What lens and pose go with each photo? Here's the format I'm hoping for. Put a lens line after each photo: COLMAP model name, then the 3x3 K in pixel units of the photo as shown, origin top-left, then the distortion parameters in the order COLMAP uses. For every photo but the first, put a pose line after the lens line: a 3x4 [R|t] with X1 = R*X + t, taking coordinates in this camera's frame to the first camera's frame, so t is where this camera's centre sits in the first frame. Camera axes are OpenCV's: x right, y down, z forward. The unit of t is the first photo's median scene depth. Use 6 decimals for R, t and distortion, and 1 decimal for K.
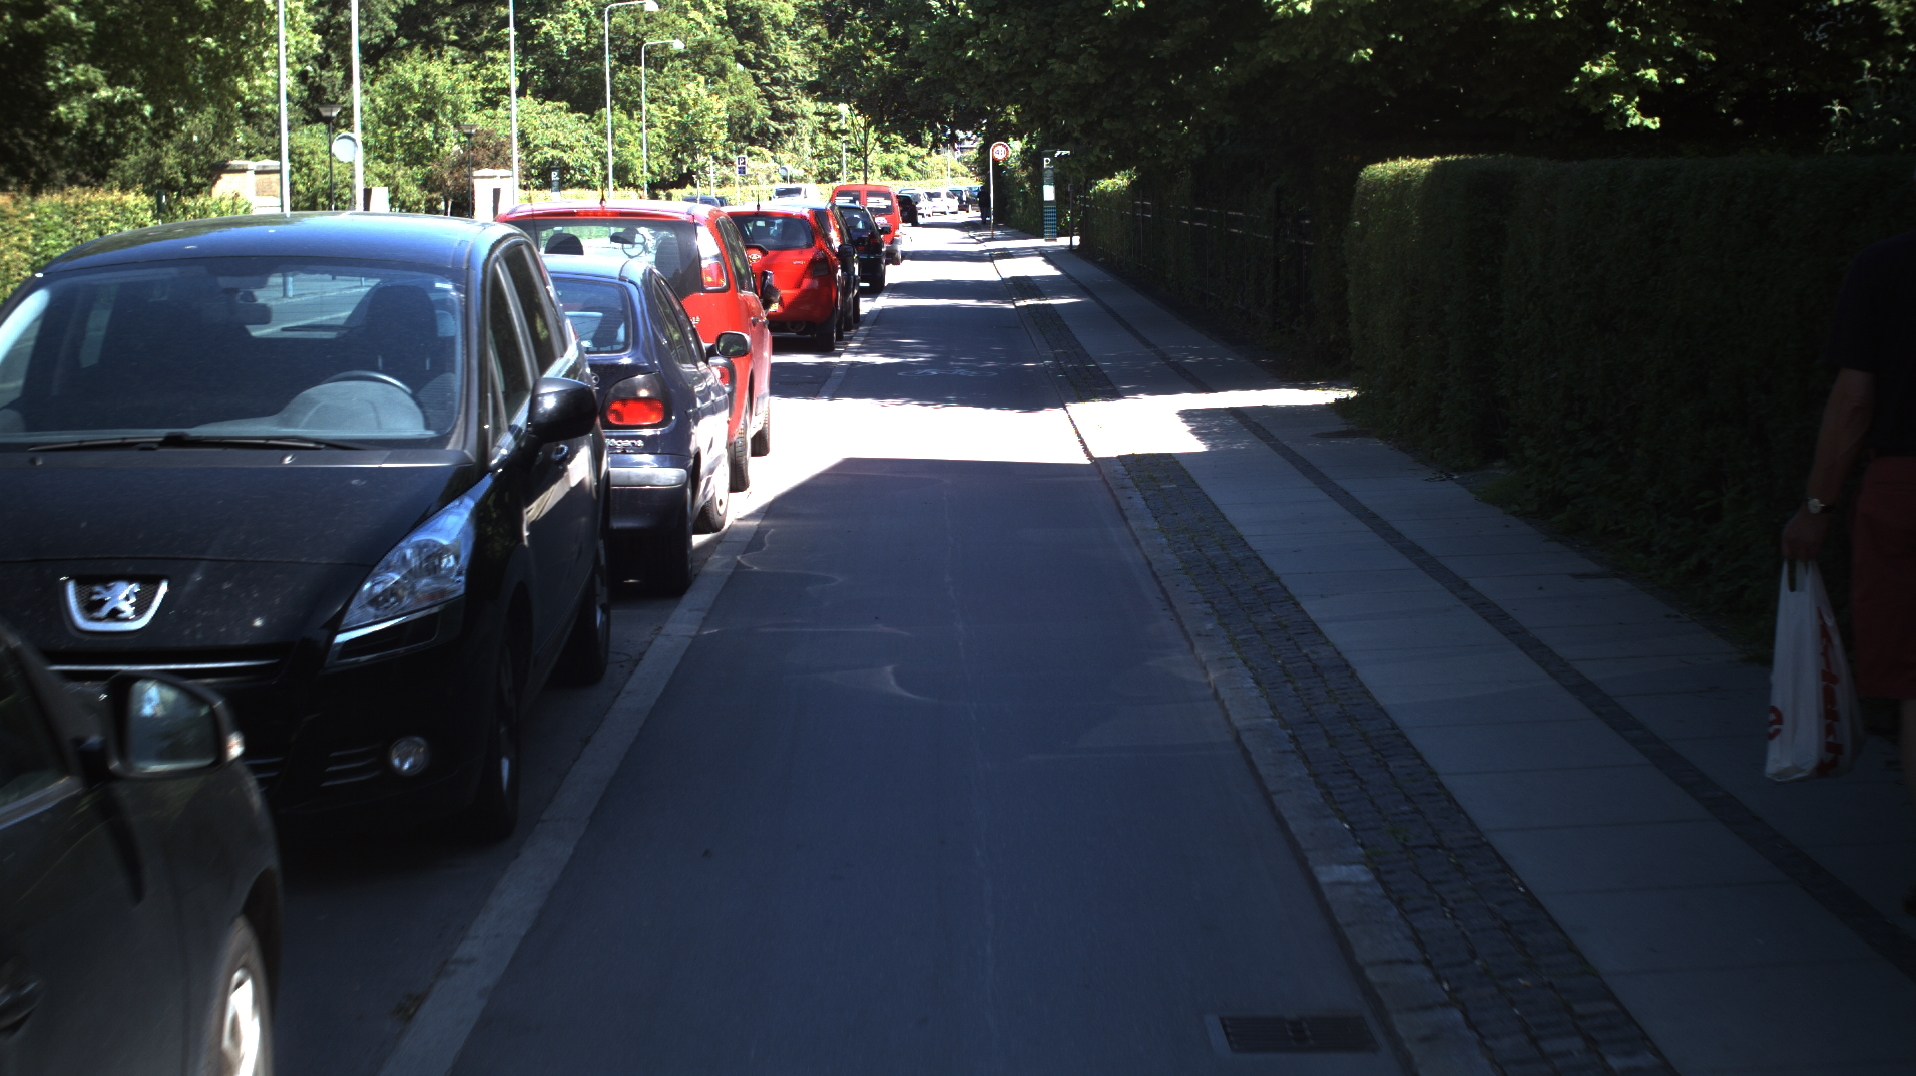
lens RADIAL K [[3345.7, 0, 958.0], [0, 3345.7, 538.0], [0, 0, 1]] dist [-0.326541, 0.679256]
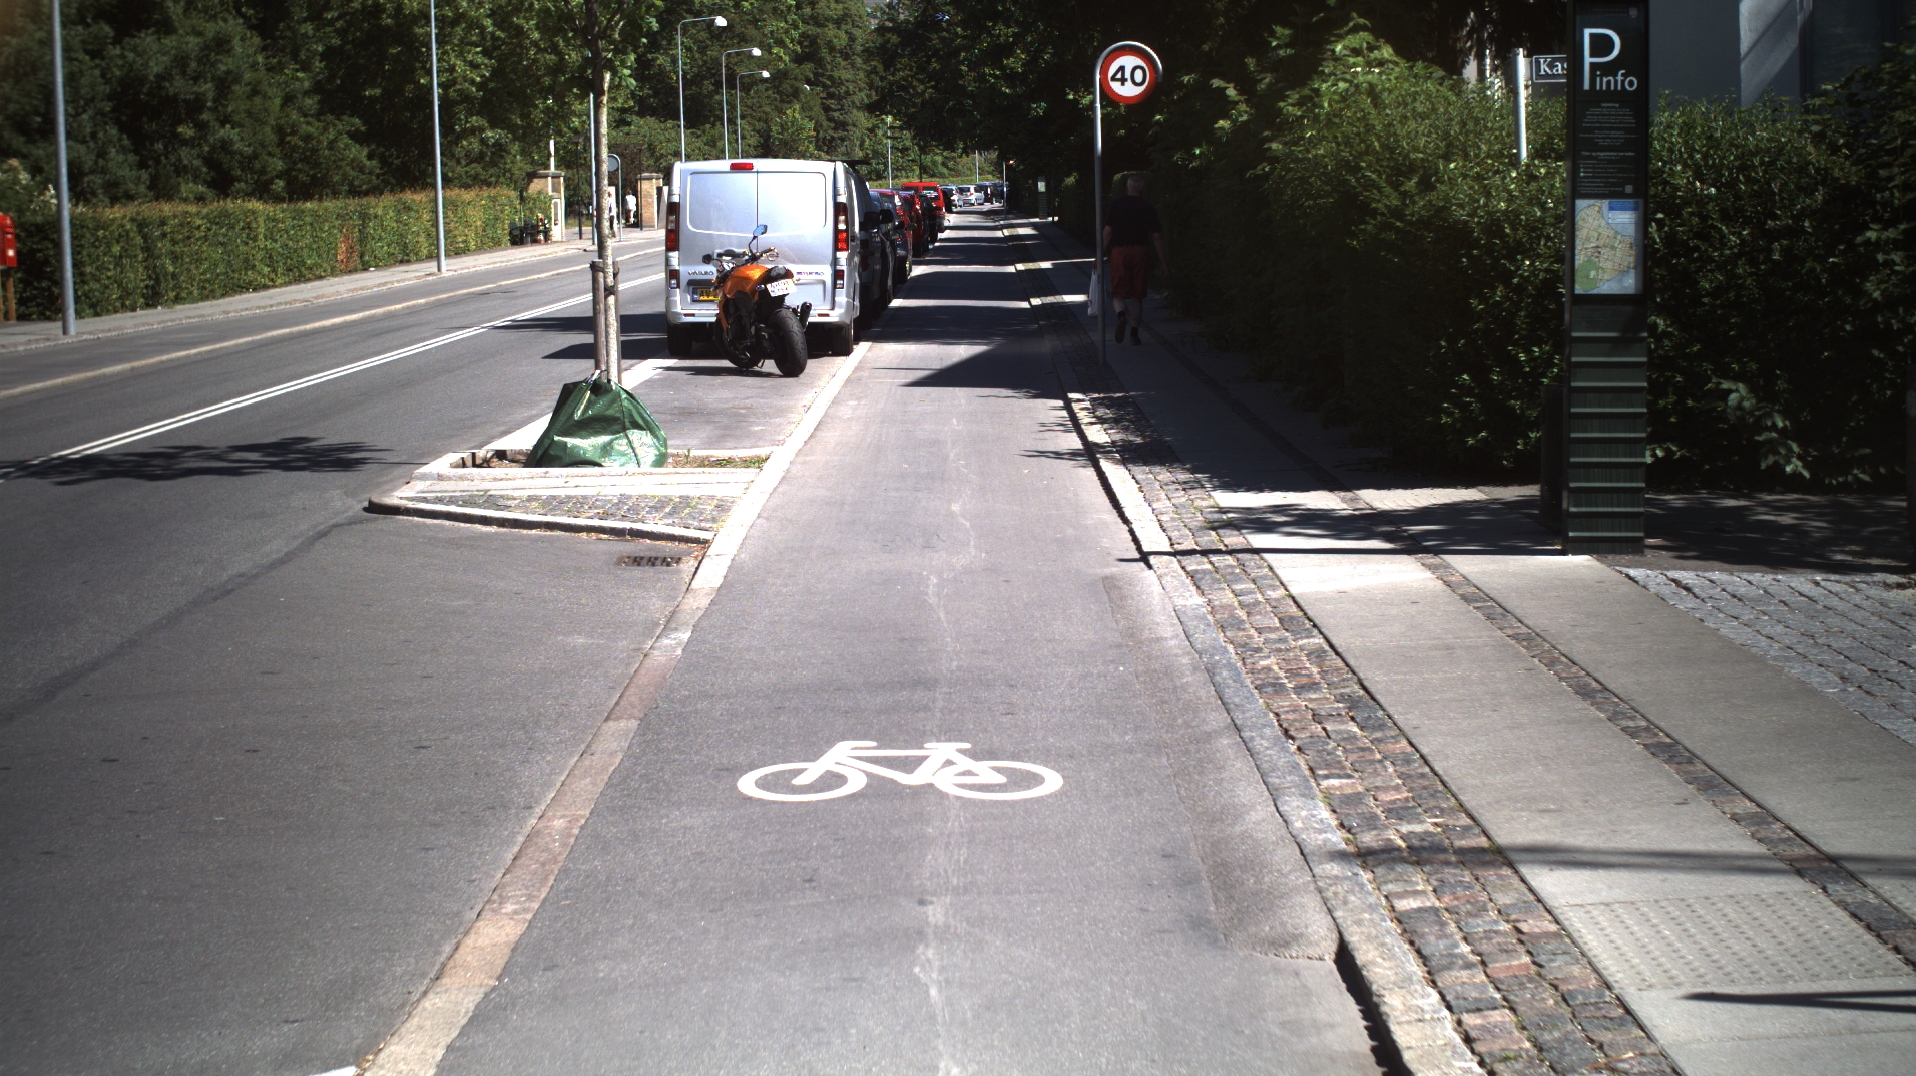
lens RADIAL K [[3345.7, 0, 958.0], [0, 3345.7, 538.0], [0, 0, 1]] dist [-0.326541, 0.679256]
pose [[0.999916, -0.008284, -0.009934, 0.002188], [0.008297, 0.999965, 0.001195, 0.033543], [0.009923, -0.001277, 0.999950, -0.319973]]
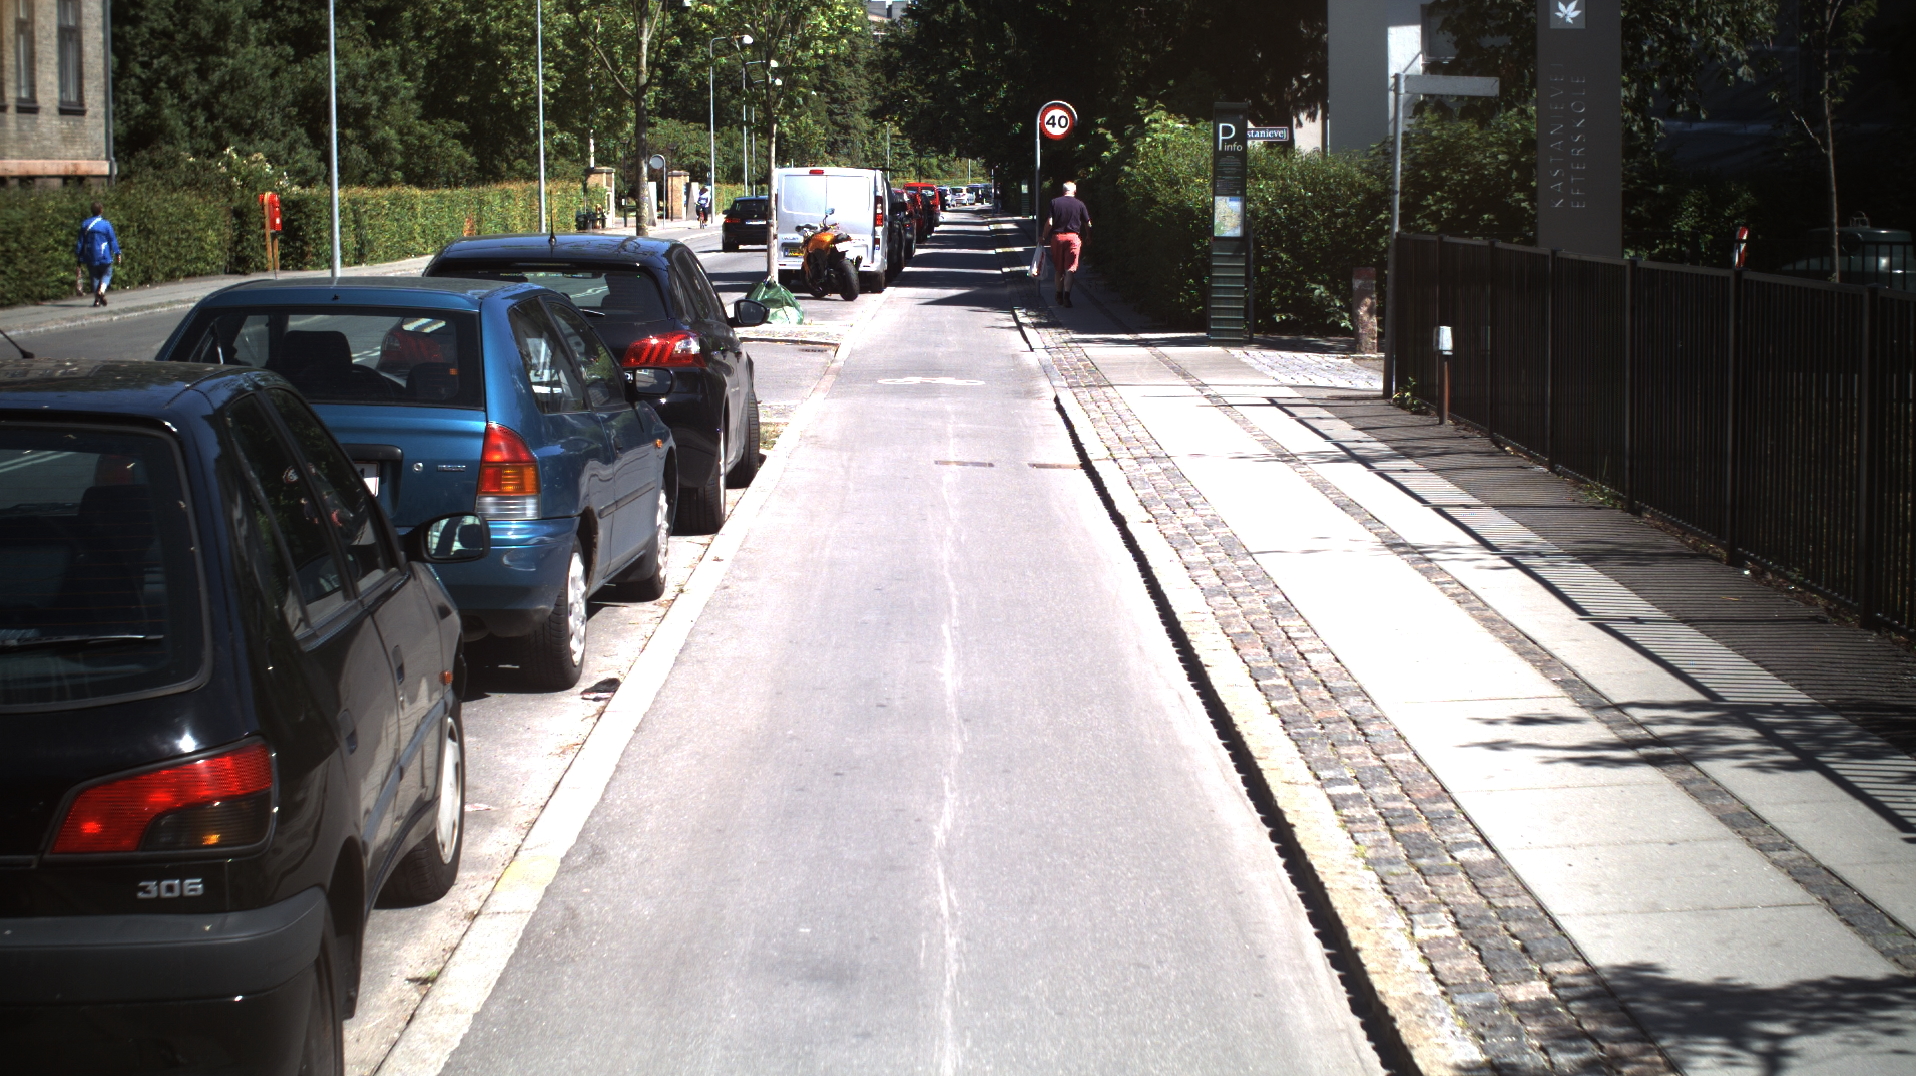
lens RADIAL K [[3345.7, 0, 958.0], [0, 3345.7, 538.0], [0, 0, 1]] dist [-0.326541, 0.679256]
pose [[0.999934, 0.009759, -0.006006, 0.003308], [-0.009754, 0.999952, 0.000849, 0.048390], [0.006014, -0.000790, 0.999982, -0.461917]]
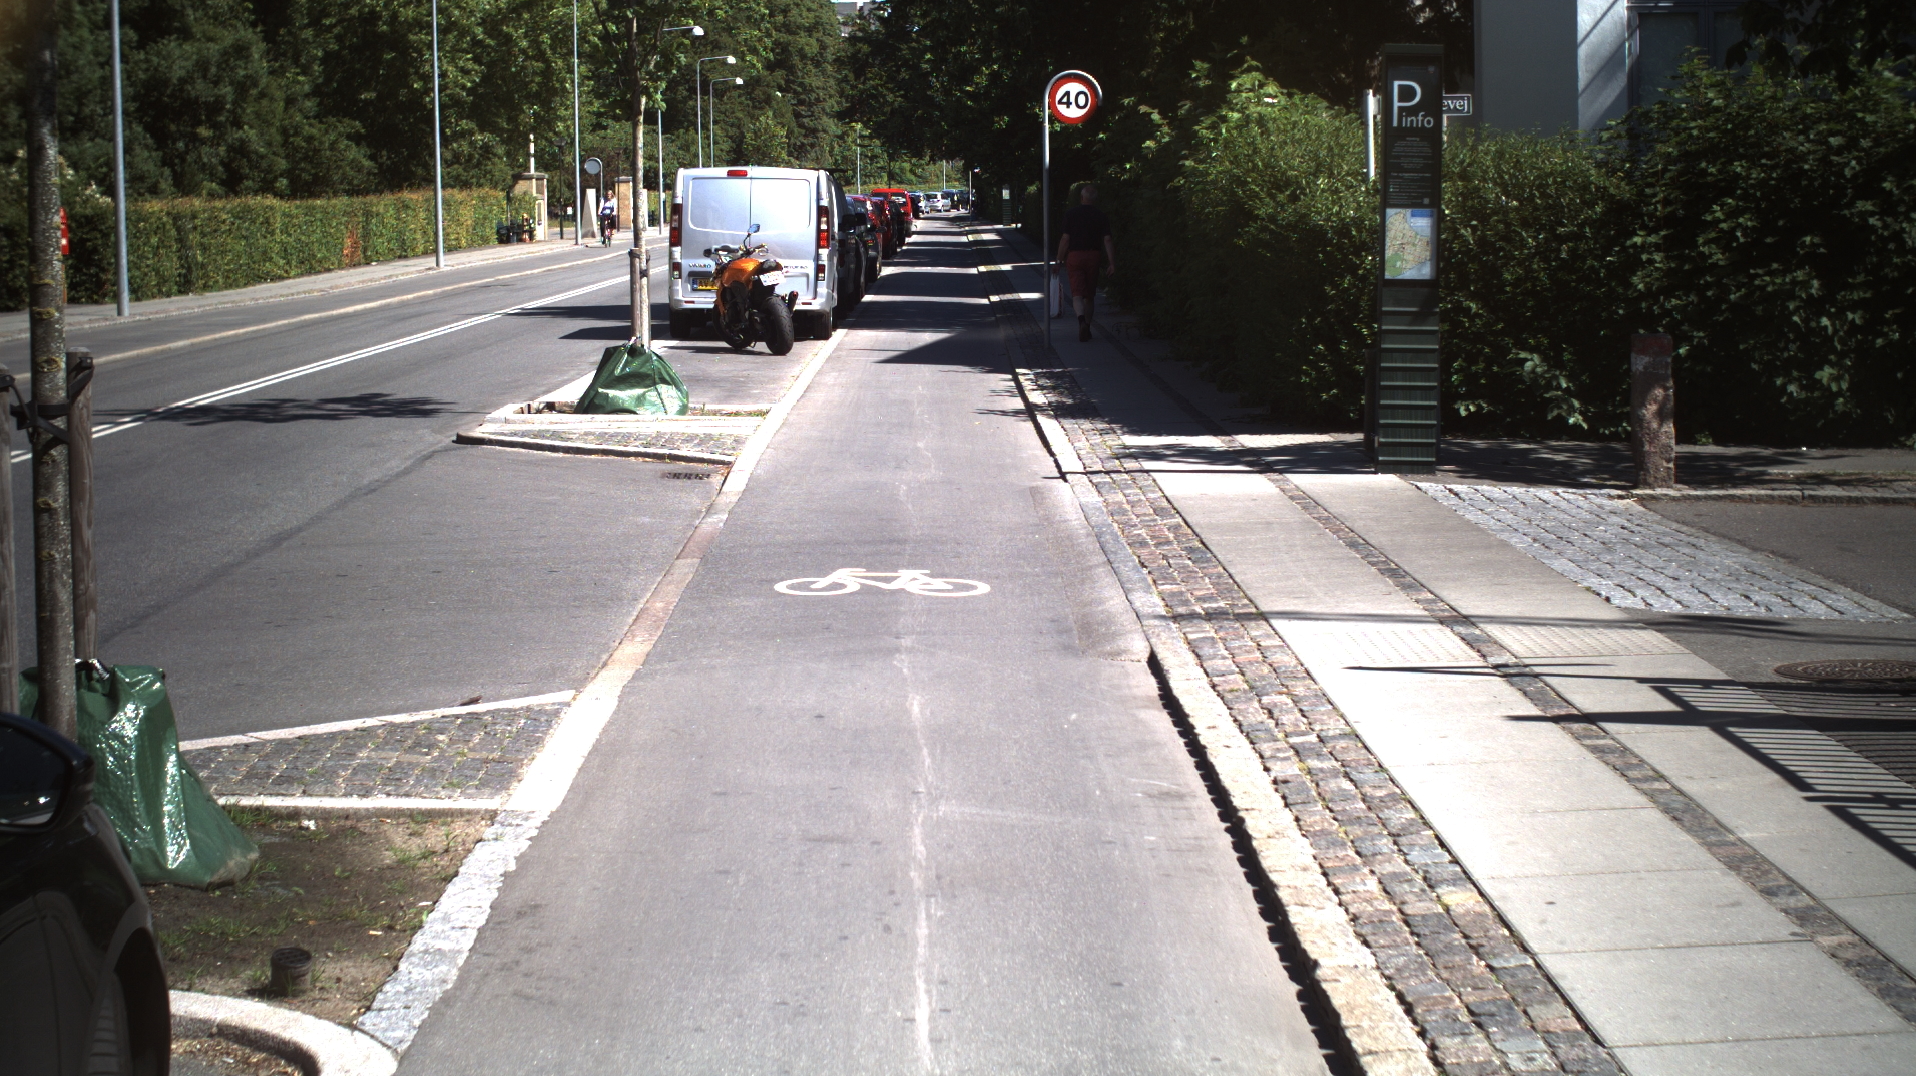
lens RADIAL K [[3345.7, 0, 958.0], [0, 3345.7, 538.0], [0, 0, 1]] dist [-0.326541, 0.679256]
pose [[0.999990, 0.004218, 0.001208, 0.002499], [-0.004217, 0.999991, -0.000812, 0.037238], [-0.001211, 0.000807, 0.999999, -0.355538]]
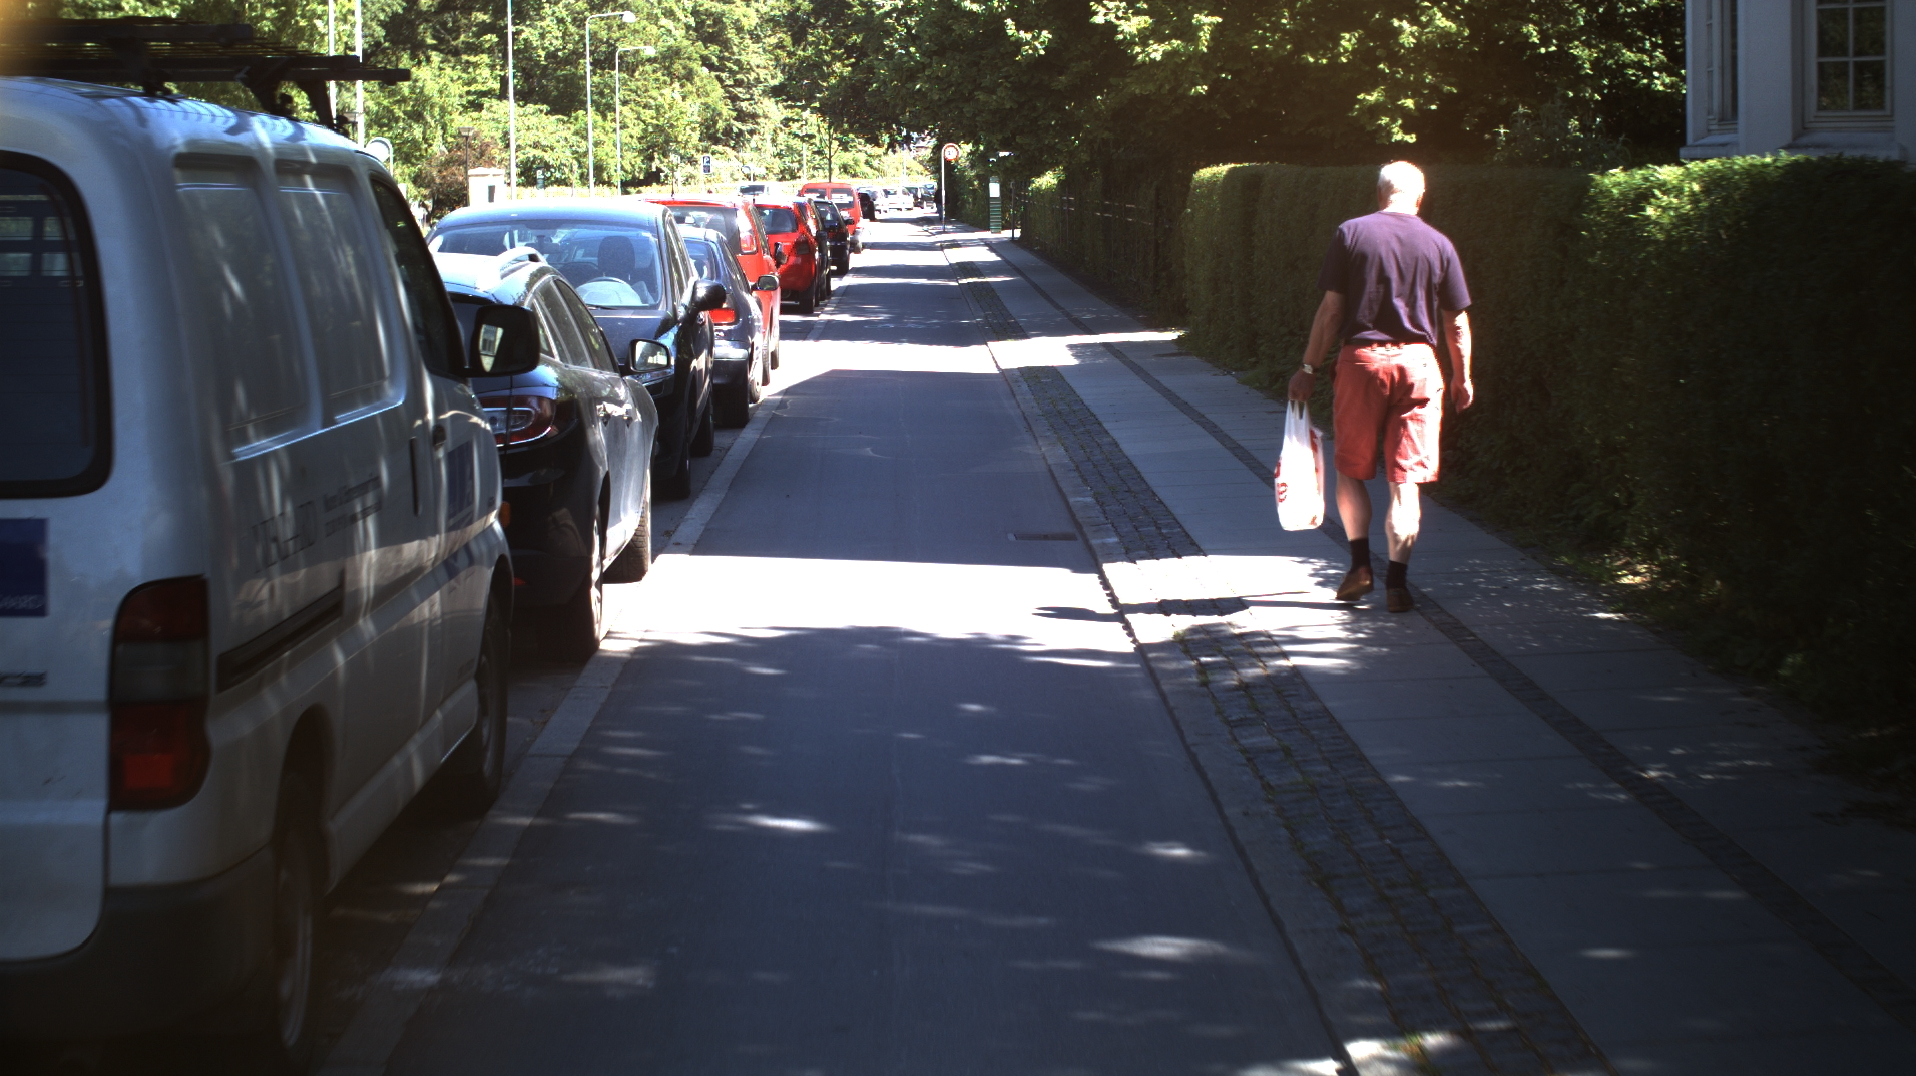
lens RADIAL K [[3345.7, 0, 958.0], [0, 3345.7, 538.0], [0, 0, 1]] dist [-0.326541, 0.679256]
pose [[0.999914, -0.000548, 0.013093, 0.000389], [0.000538, 1.000000, 0.000747, 0.007438], [-0.013094, -0.000740, 0.999914, -0.070967]]
